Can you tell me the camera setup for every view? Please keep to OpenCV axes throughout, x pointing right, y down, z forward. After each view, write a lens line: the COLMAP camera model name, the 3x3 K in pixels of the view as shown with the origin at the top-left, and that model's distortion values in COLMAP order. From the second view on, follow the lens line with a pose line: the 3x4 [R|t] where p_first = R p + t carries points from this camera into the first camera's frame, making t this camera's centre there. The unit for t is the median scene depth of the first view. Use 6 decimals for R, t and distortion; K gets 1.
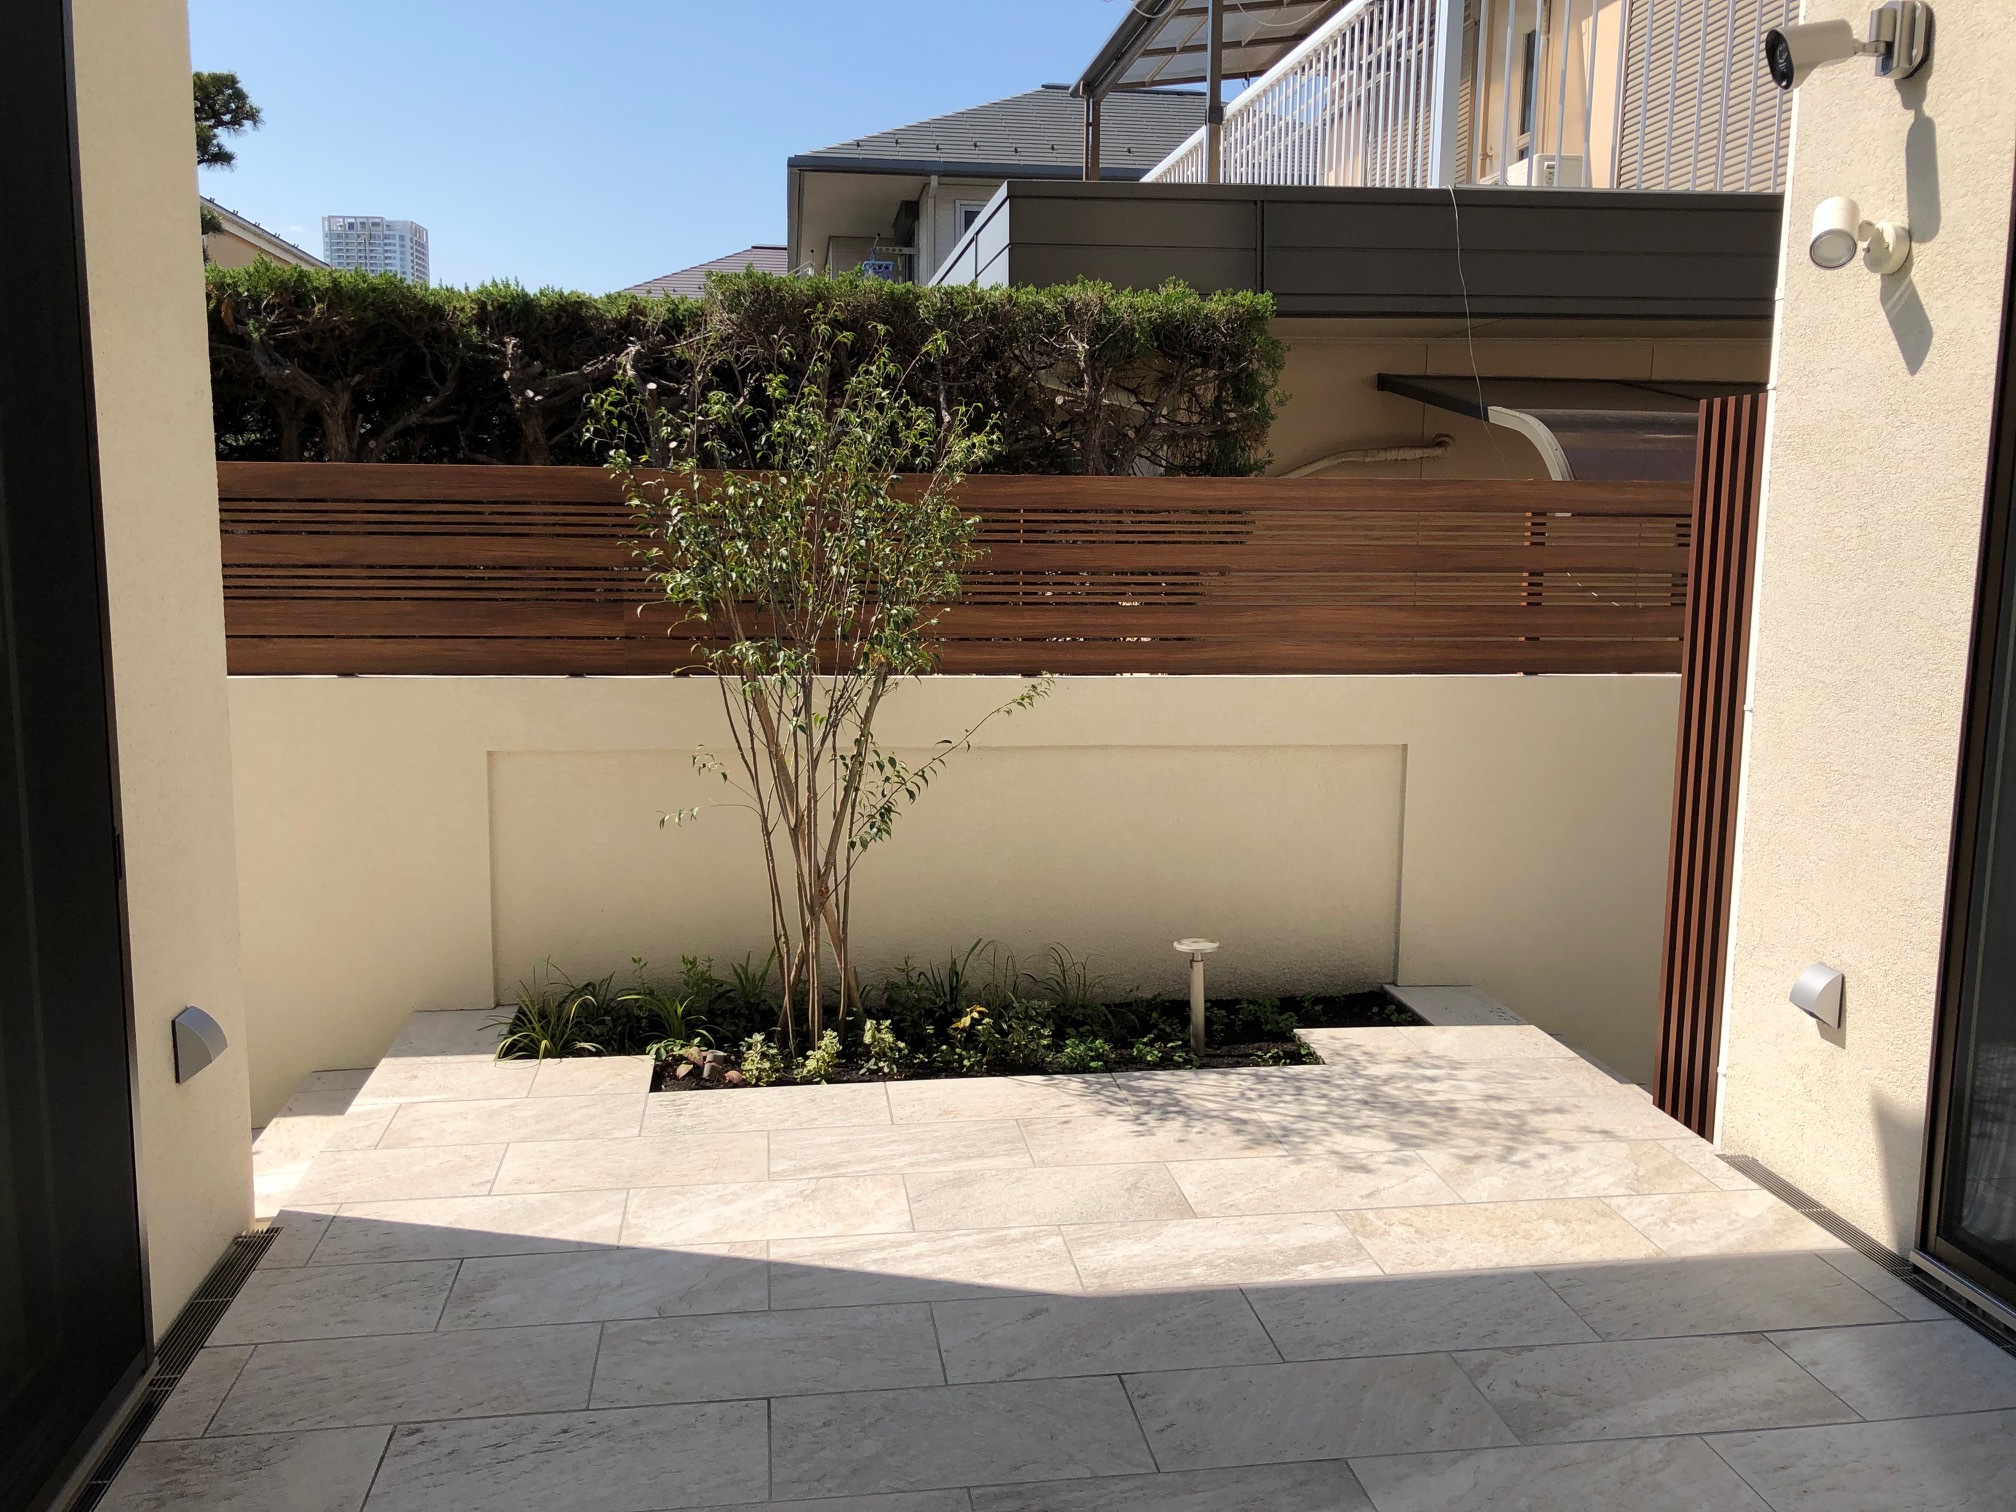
lens RADIAL K [[1660.3, 0, 1007.4], [0, 1660.3, 754.2], [0, 0, 1]] dist [0.008006, -0.008456]
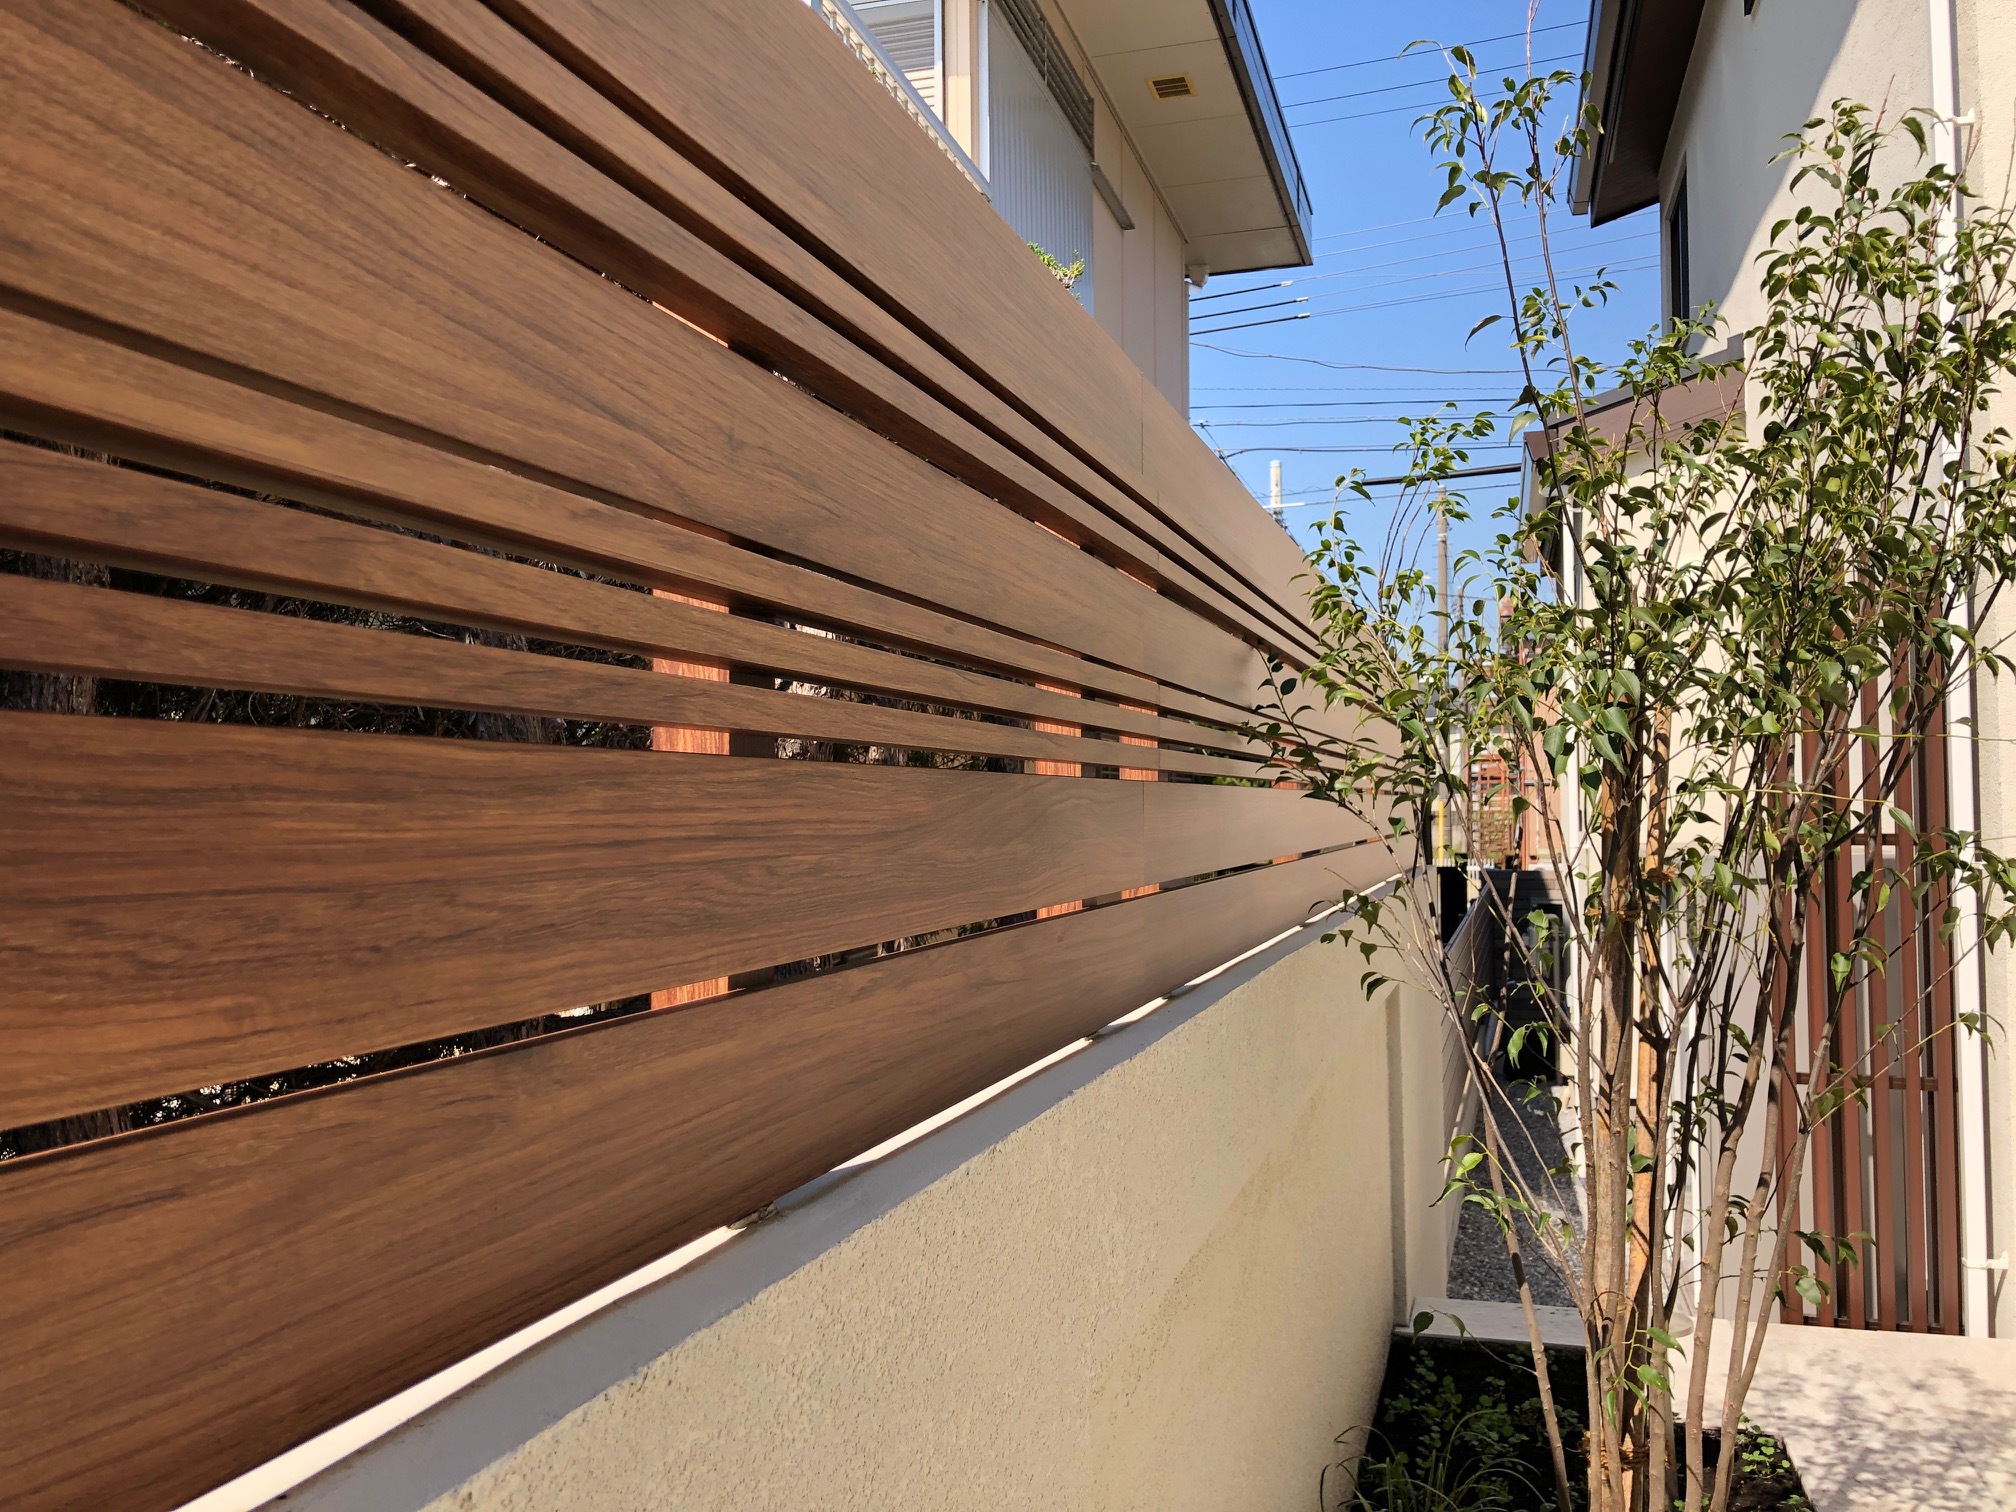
lens RADIAL K [[1660.3, 0, 1009.6], [0, 1660.3, 754.8], [0, 0, 1]] dist [0.008006, -0.008456]
pose [[0.416065, 0.017097, 0.909174, -0.593489], [0.151376, 0.984570, -0.087789, -0.081564], [-0.896647, 0.174153, 0.407057, 0.993199]]
